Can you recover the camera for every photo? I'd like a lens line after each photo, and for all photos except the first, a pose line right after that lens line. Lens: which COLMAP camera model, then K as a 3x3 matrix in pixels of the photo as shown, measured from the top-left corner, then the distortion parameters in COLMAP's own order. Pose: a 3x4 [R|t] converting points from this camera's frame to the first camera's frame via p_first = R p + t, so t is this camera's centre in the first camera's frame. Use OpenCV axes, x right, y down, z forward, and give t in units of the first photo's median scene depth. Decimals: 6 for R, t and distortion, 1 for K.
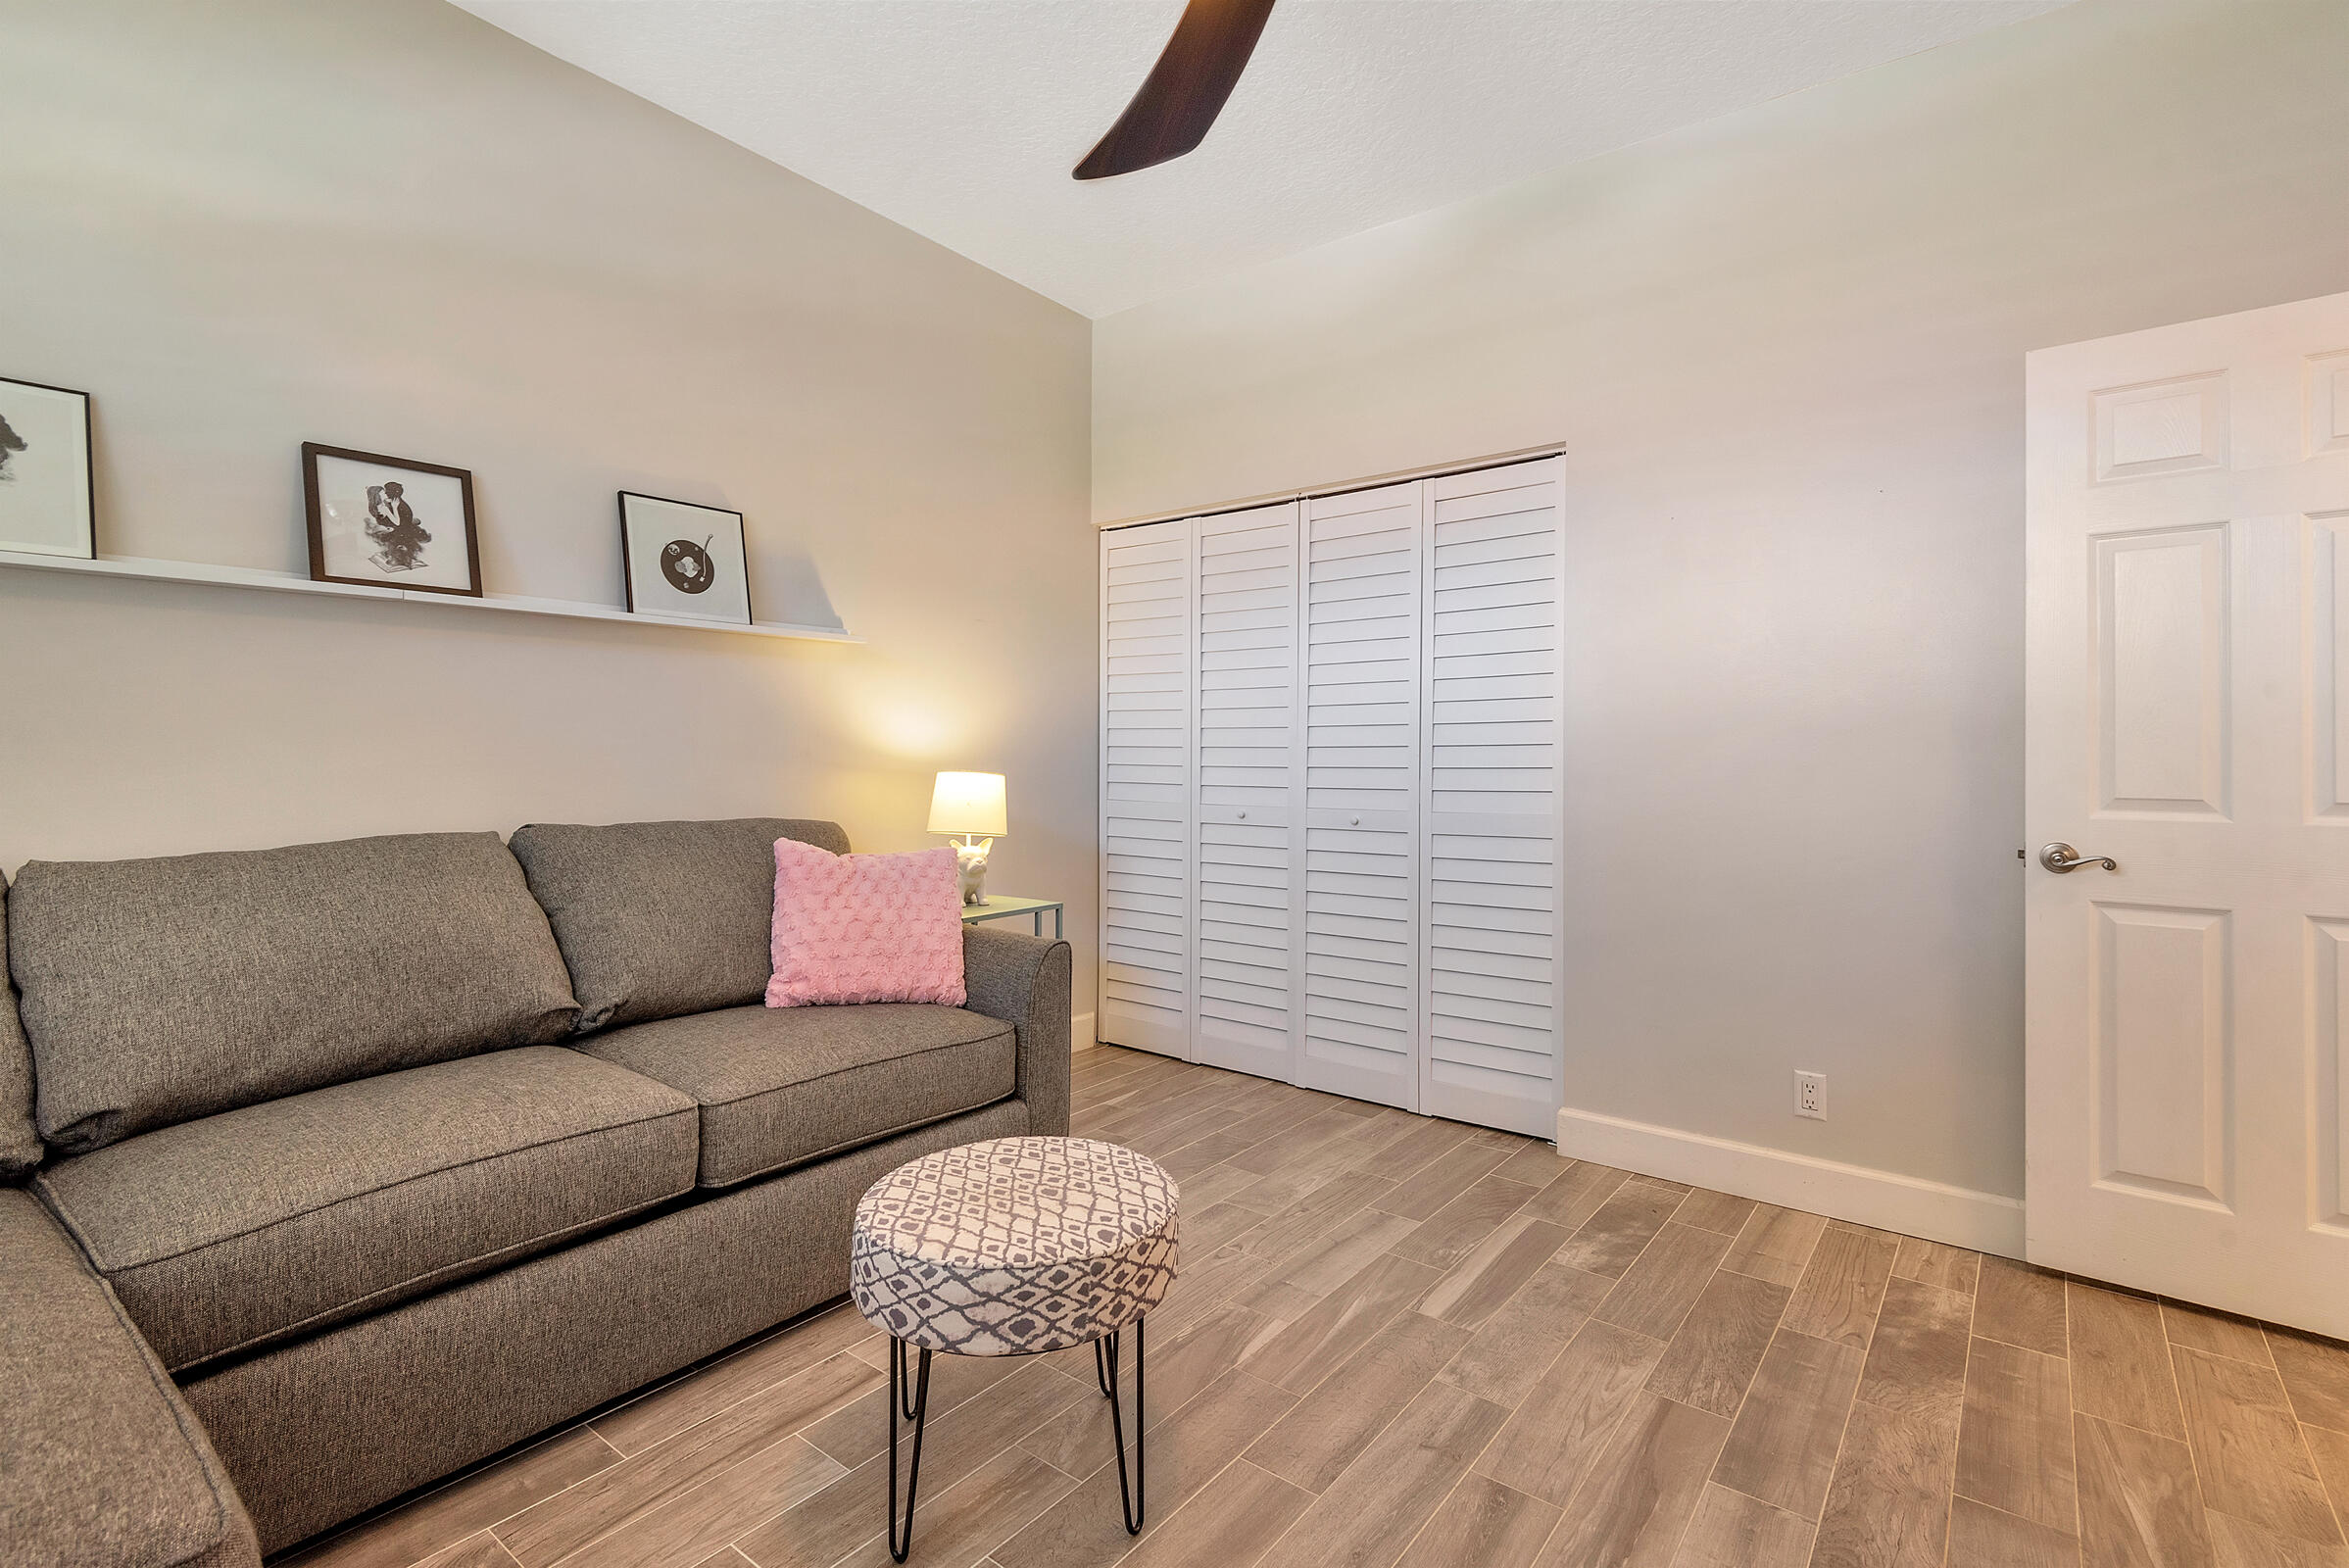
lens RADIAL K [[1072.8, 0, 1176.7], [0, 1072.8, 774.5], [0, 0, 1]] dist [0.002048, -0.000045]
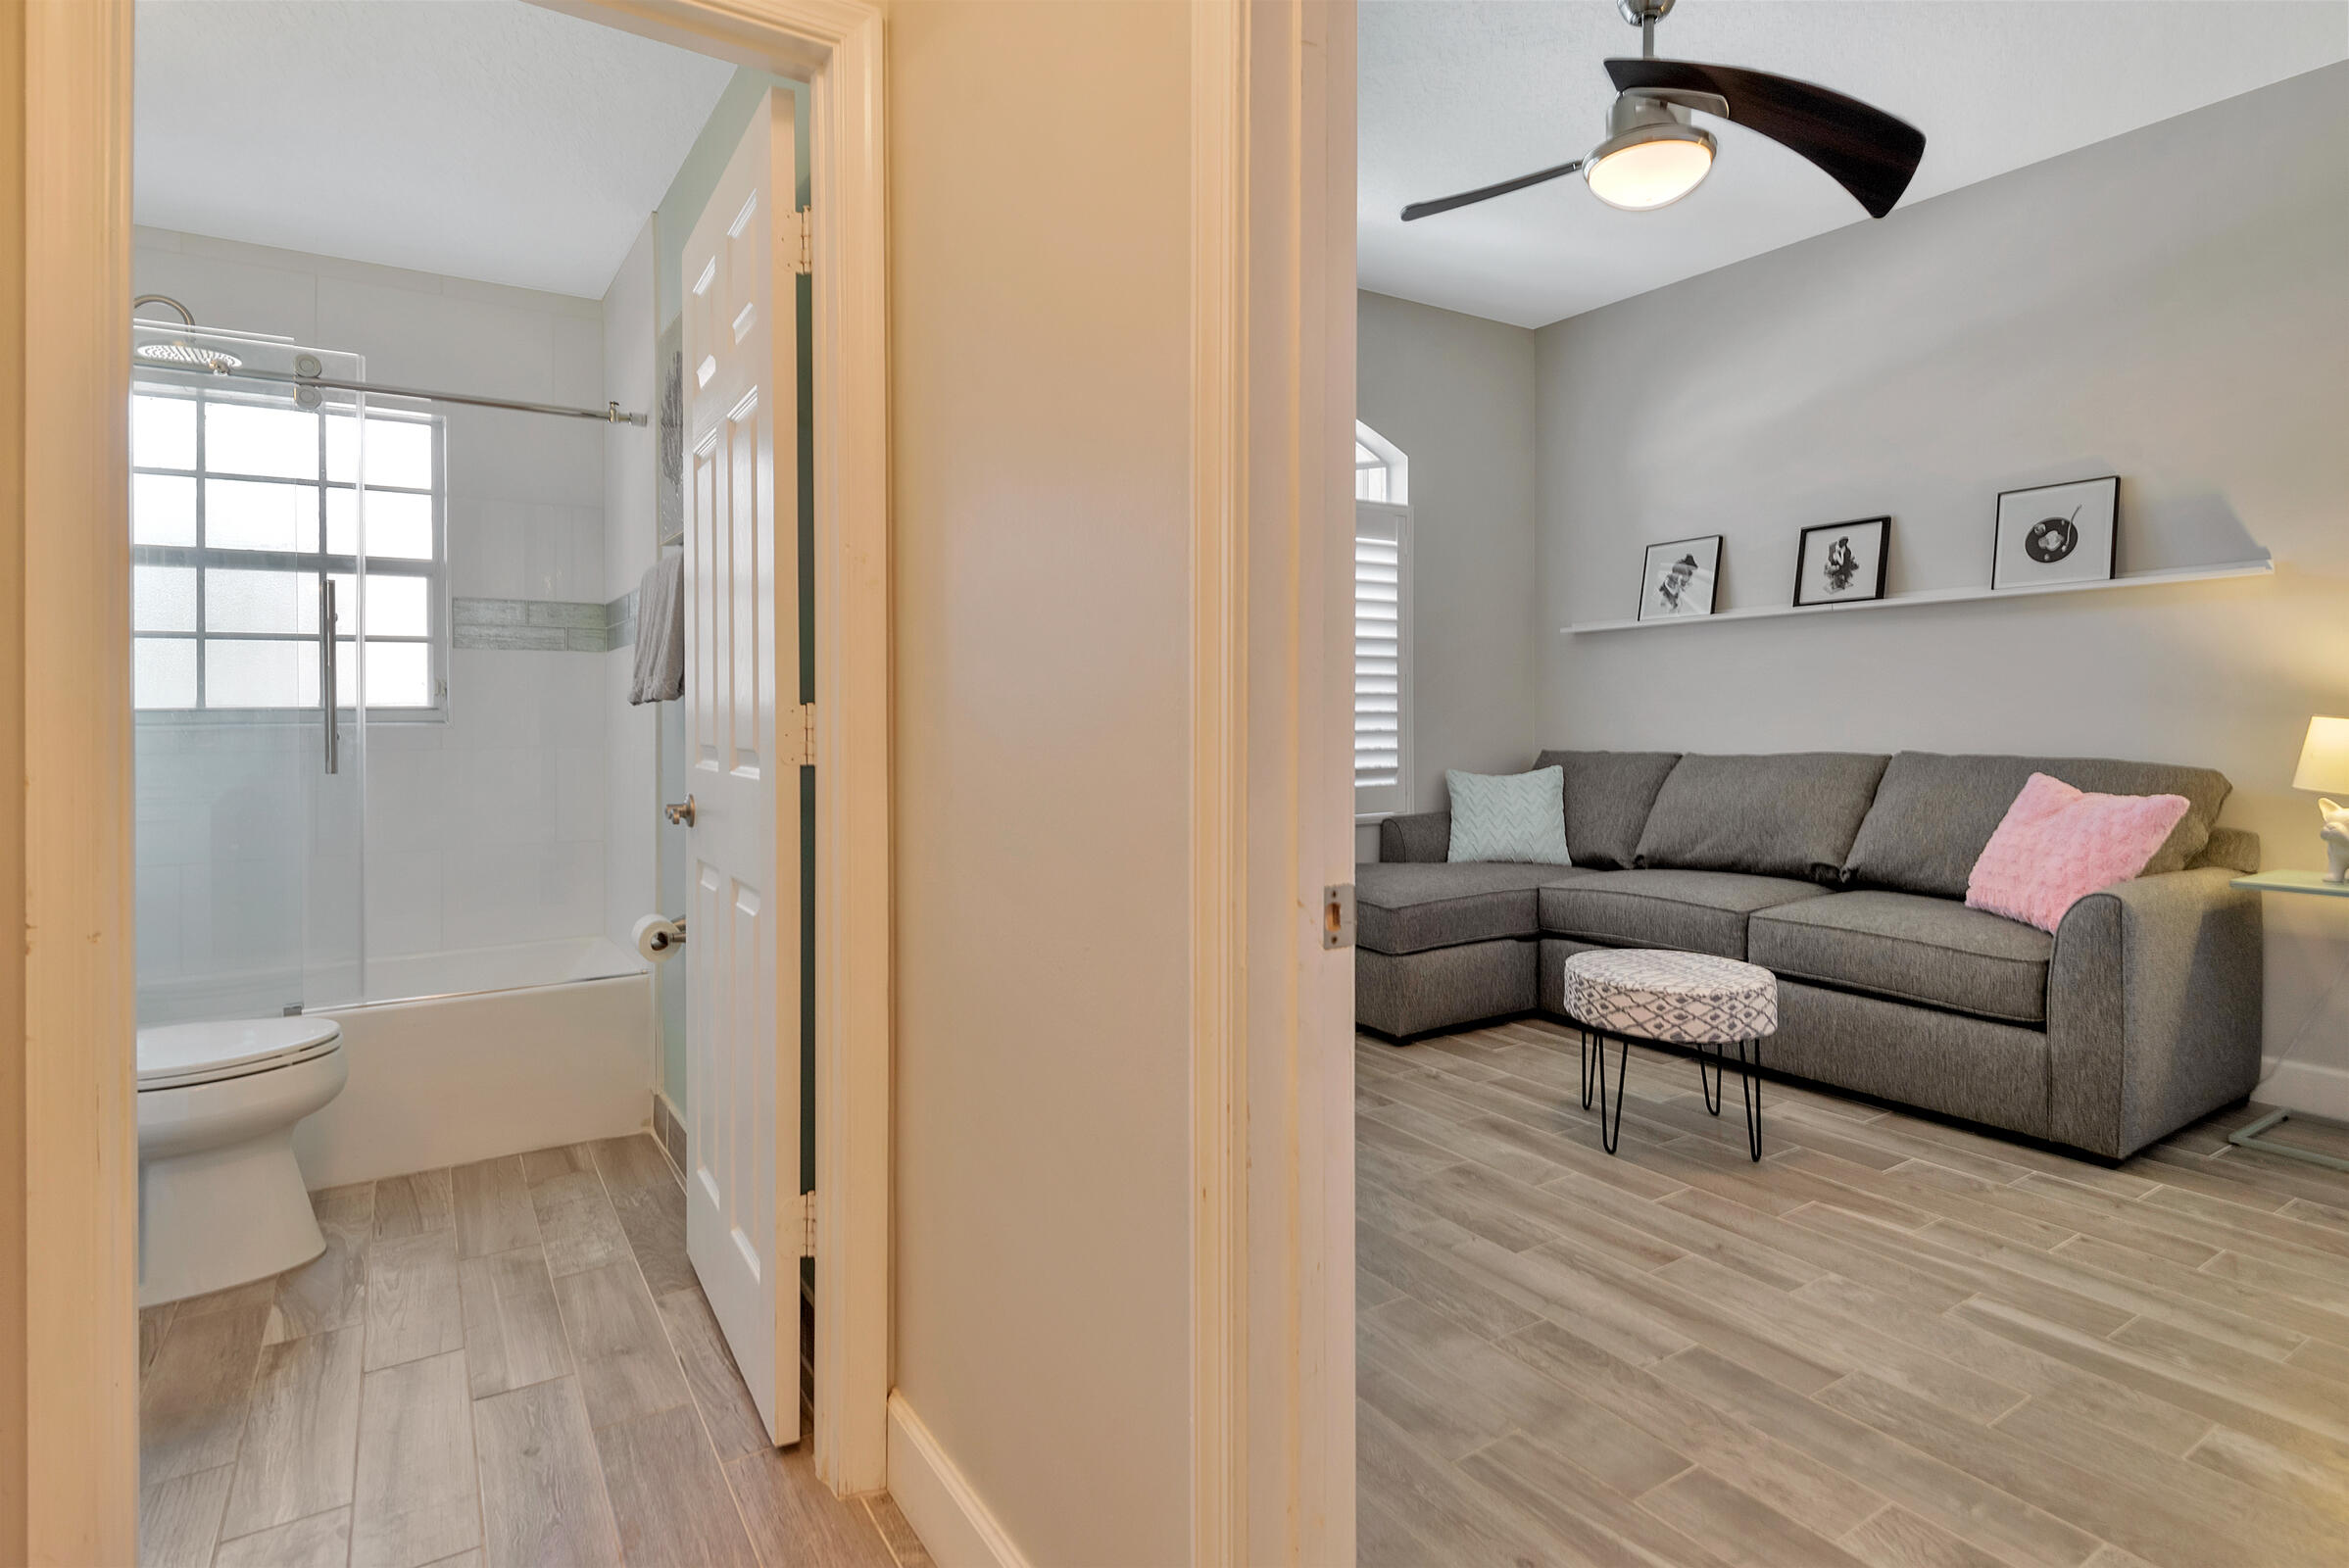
lens RADIAL K [[1182.8, 0, 1180.5], [0, 1182.8, 726.0], [0, 0, 1]] dist [0.023408, -0.020534]
pose [[-0.321342, 0.005148, -0.946949, 1.325406], [-0.013698, 0.999855, 0.010084, 0.010631], [0.946864, 0.016212, -0.321225, 0.637822]]
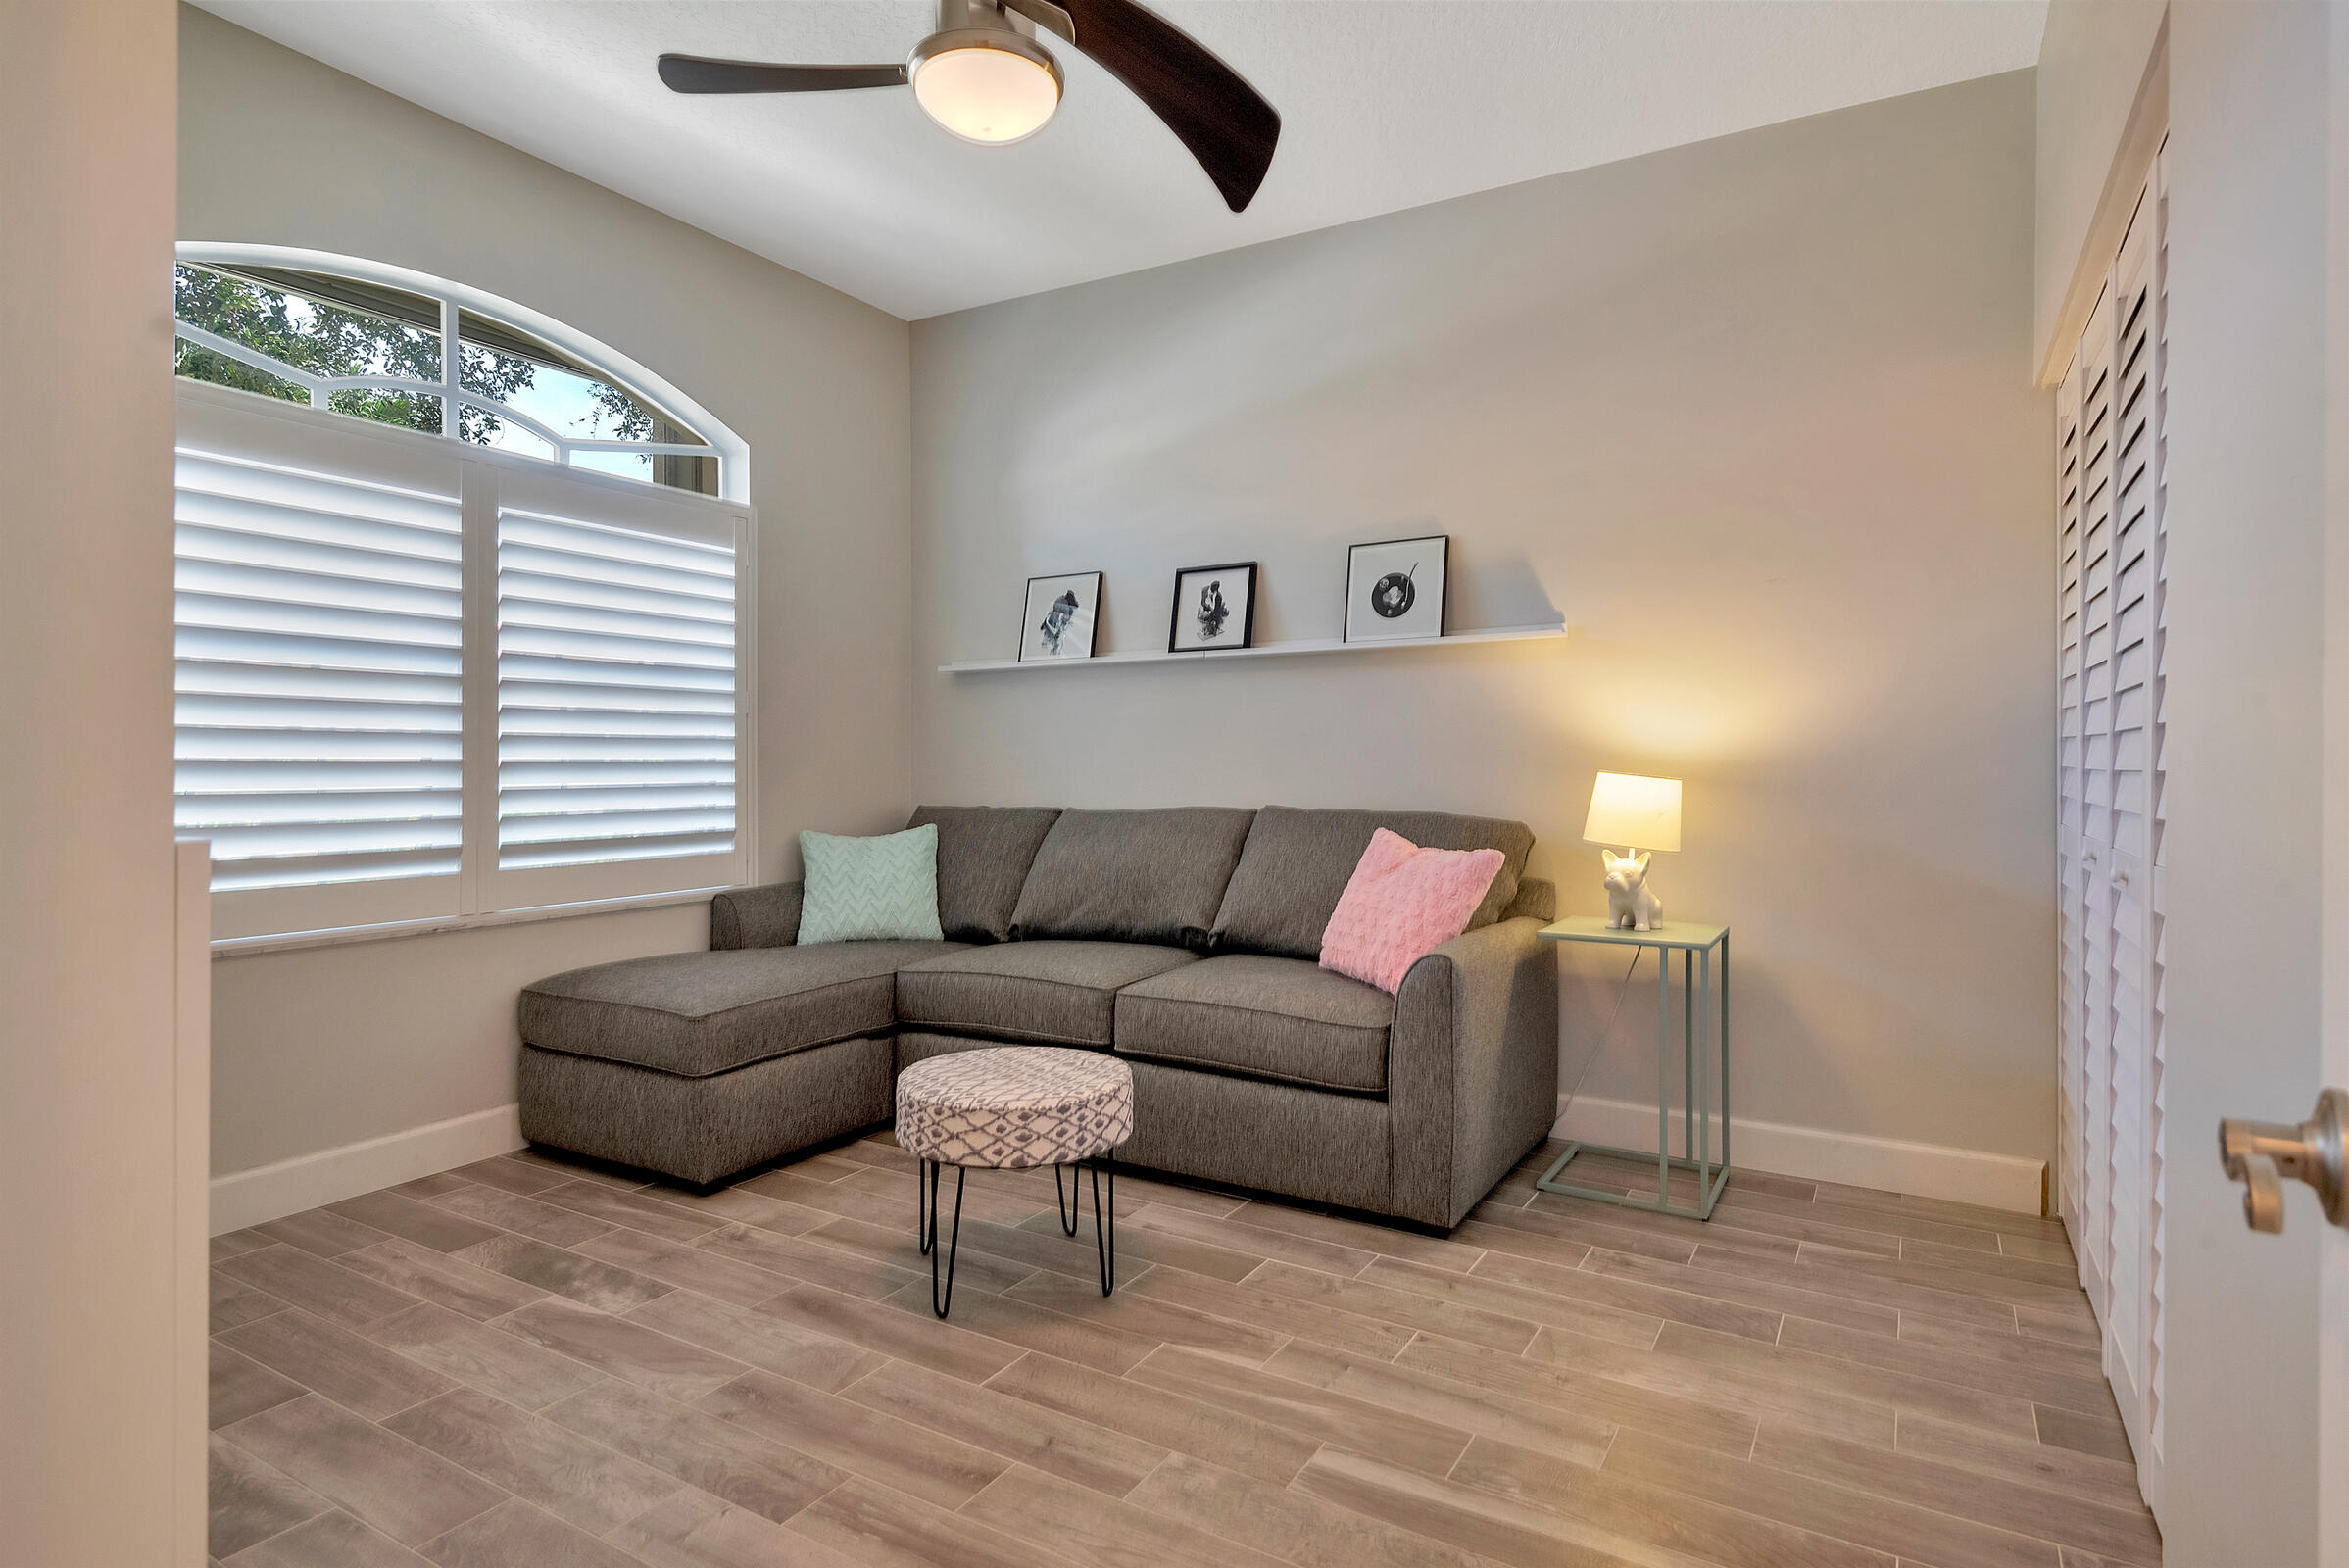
lens RADIAL K [[1230.1, 0, 1176.7], [0, 1230.1, 780.4], [0, 0, 1]] dist [0.056851, -0.049858]
pose [[0.130098, 0.009924, -0.991451, 1.050054], [-0.018624, 0.999798, 0.007564, 0.003556], [0.991326, 0.017481, 0.130257, 0.724948]]
